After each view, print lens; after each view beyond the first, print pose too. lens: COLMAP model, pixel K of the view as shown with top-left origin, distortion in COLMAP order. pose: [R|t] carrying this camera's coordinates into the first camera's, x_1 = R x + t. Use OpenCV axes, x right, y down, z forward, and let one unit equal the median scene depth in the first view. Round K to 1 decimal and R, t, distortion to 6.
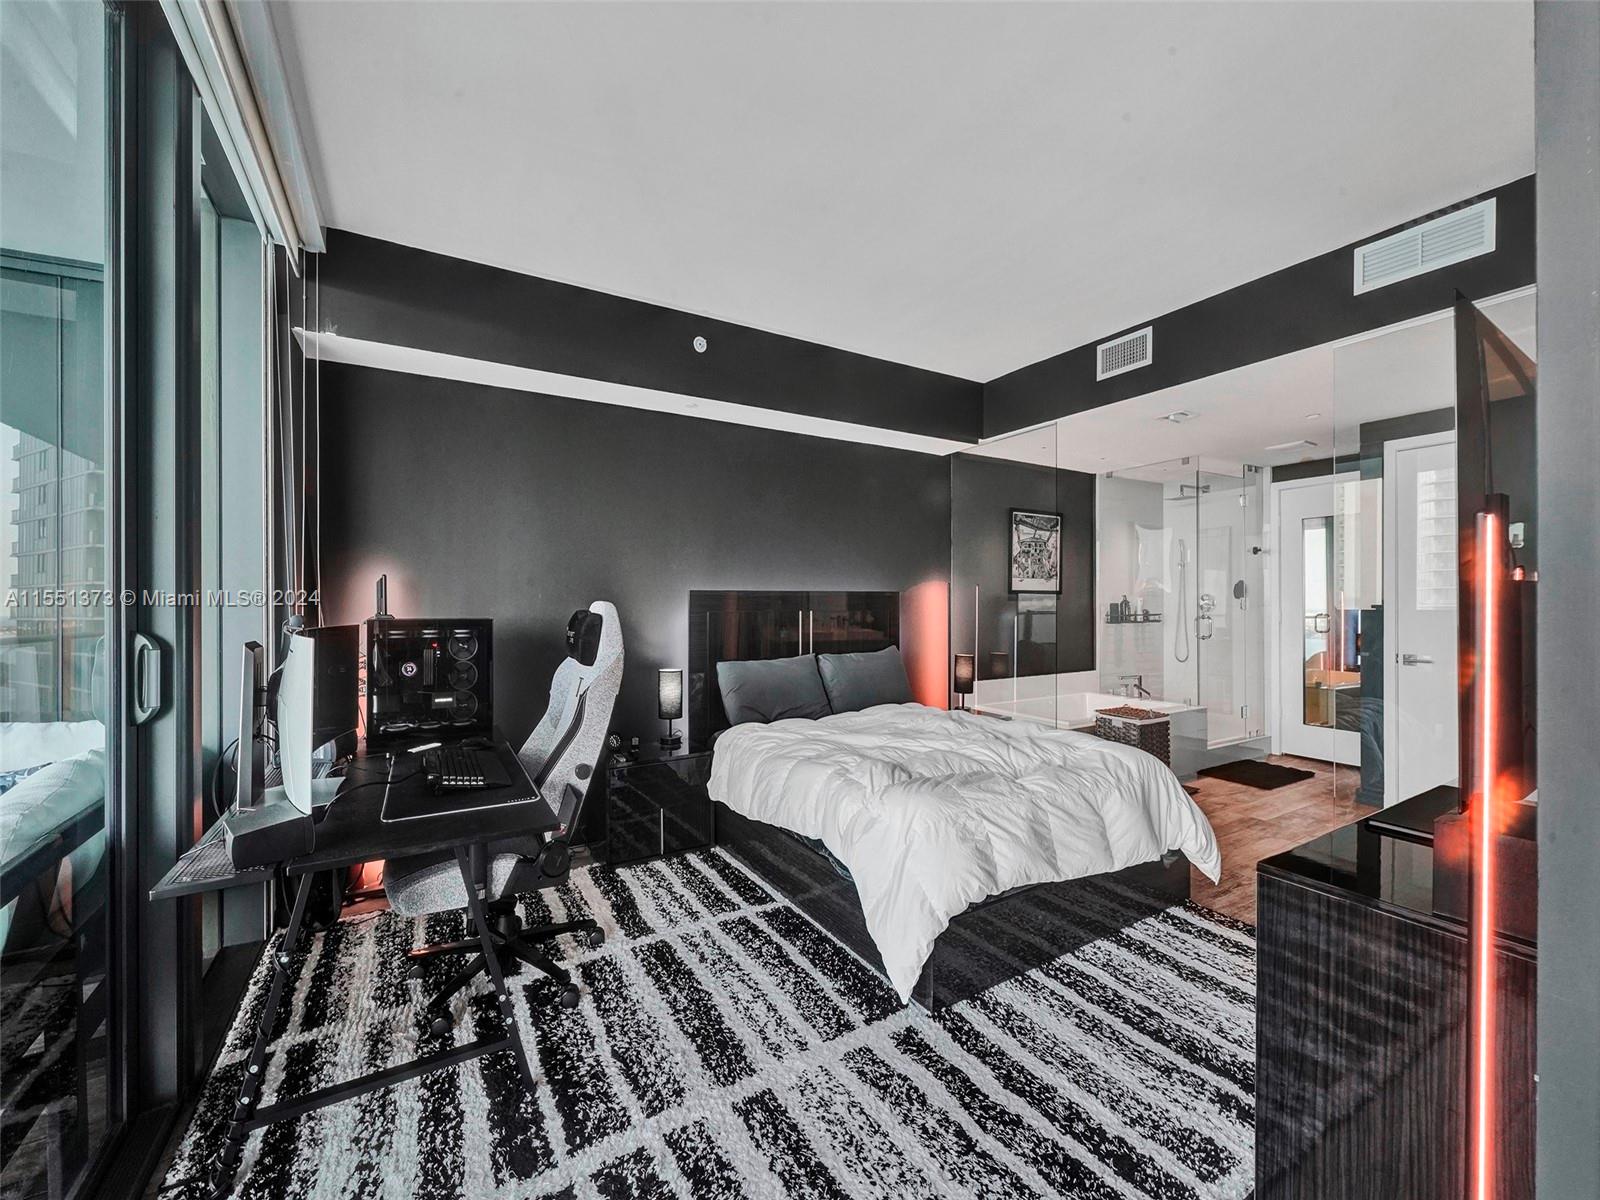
lens RADIAL K [[637.8, 0, 800.0], [0, 637.8, 600.0], [0, 0, 1]] dist [0.002327, -0.000097]
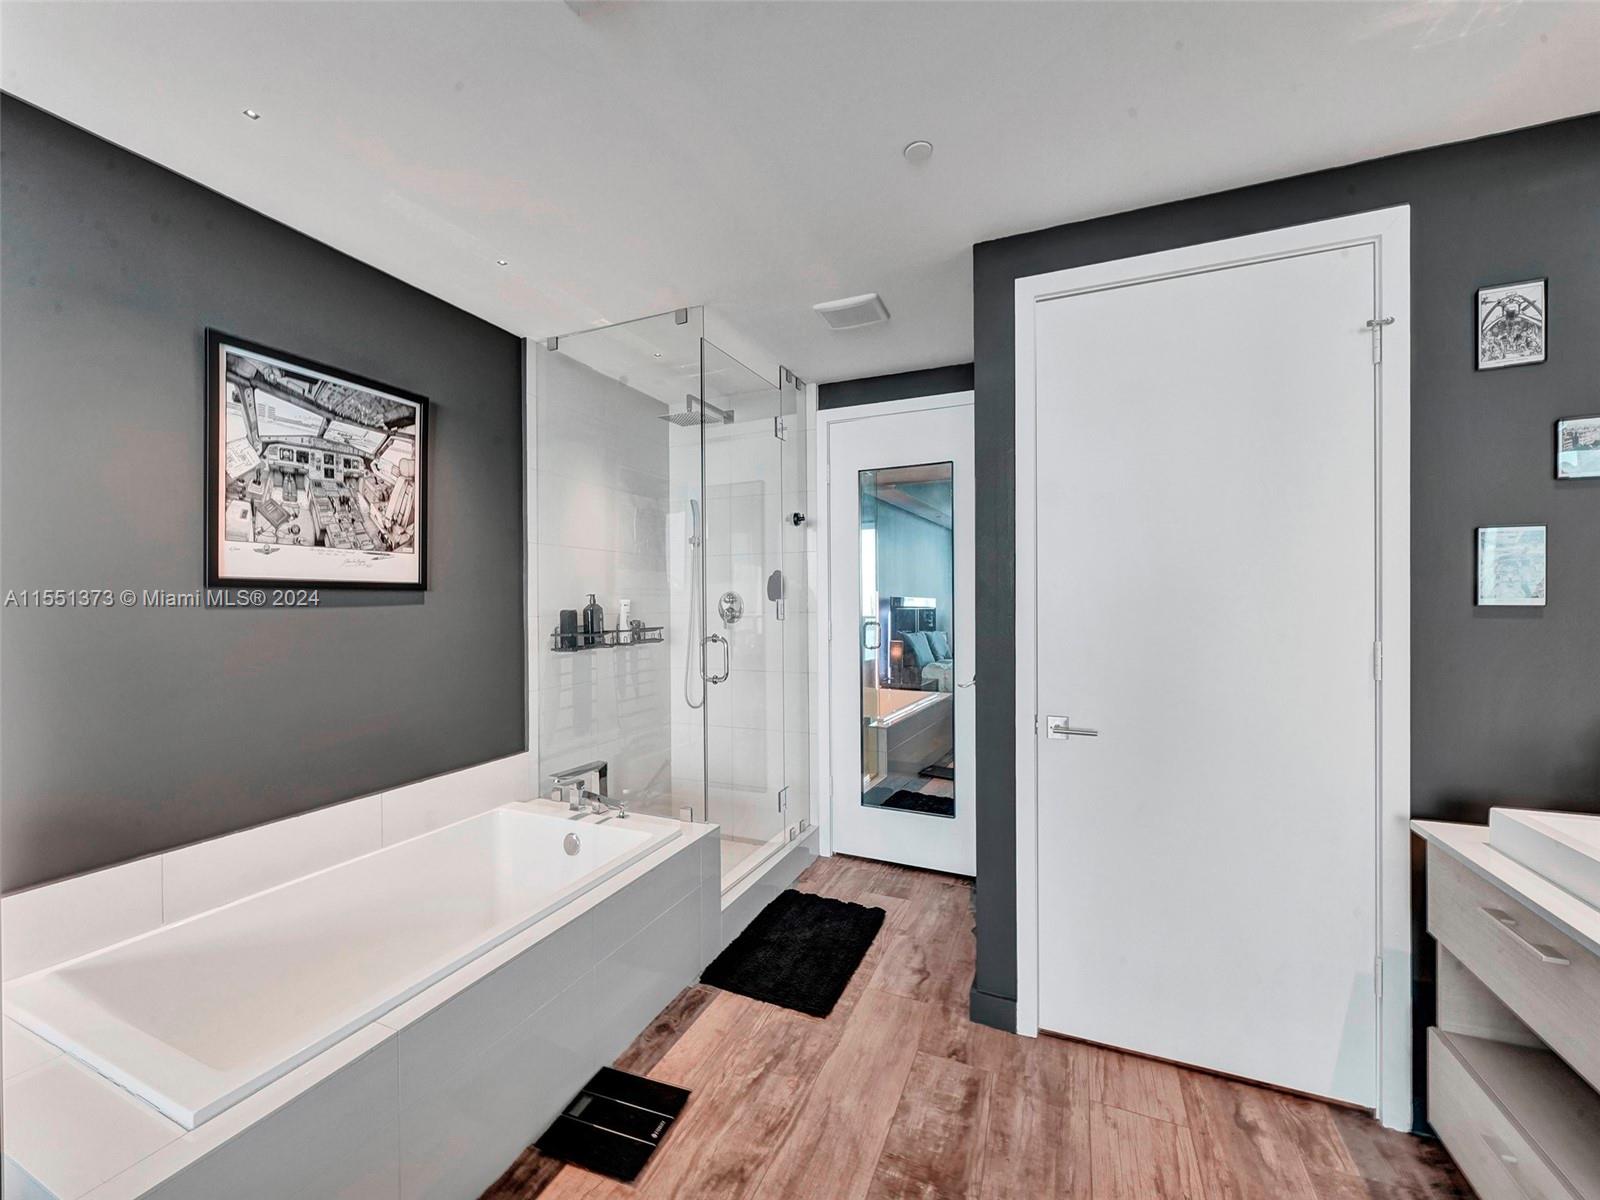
lens RADIAL K [[637.8, 0, 800.0], [0, 637.8, 600.0], [0, 0, 1]] dist [0.002327, -0.000097]
pose [[0.801887, -0.001553, 0.597474, 0.357579], [0.004970, 0.999979, -0.004071, -0.000129], [-0.597455, 0.006234, 0.801878, 0.518244]]
